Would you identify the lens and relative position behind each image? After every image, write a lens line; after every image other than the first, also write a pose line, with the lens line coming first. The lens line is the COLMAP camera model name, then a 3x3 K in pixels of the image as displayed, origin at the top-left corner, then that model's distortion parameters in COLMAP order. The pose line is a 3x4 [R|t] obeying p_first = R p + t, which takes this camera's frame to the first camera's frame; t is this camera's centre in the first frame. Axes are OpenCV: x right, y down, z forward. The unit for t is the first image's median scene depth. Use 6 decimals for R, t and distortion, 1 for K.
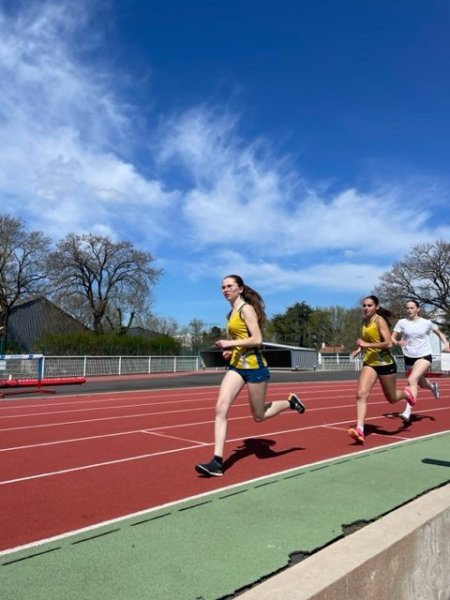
lens RADIAL K [[473.4, 0, 225.0], [0, 473.4, 300.0], [0, 0, 1]] dist [0.056905, -0.007541]
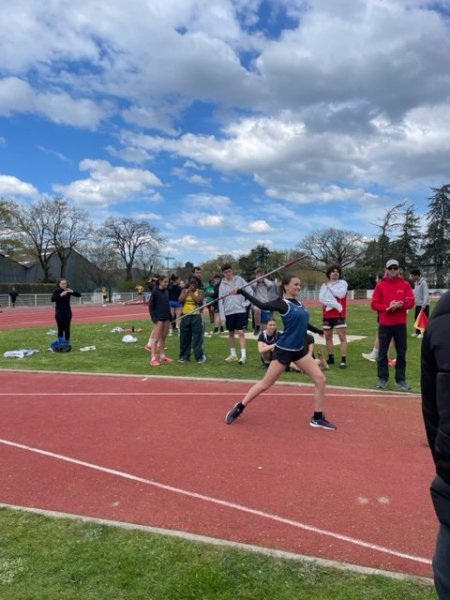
lens RADIAL K [[473.4, 0, 225.0], [0, 473.4, 300.0], [0, 0, 1]] dist [0.056905, -0.007541]
pose [[0.998050, -0.008094, 0.061893, -0.032182], [-0.000729, 0.989980, 0.141208, -0.080846], [-0.062416, -0.140978, 0.988043, -0.656571]]
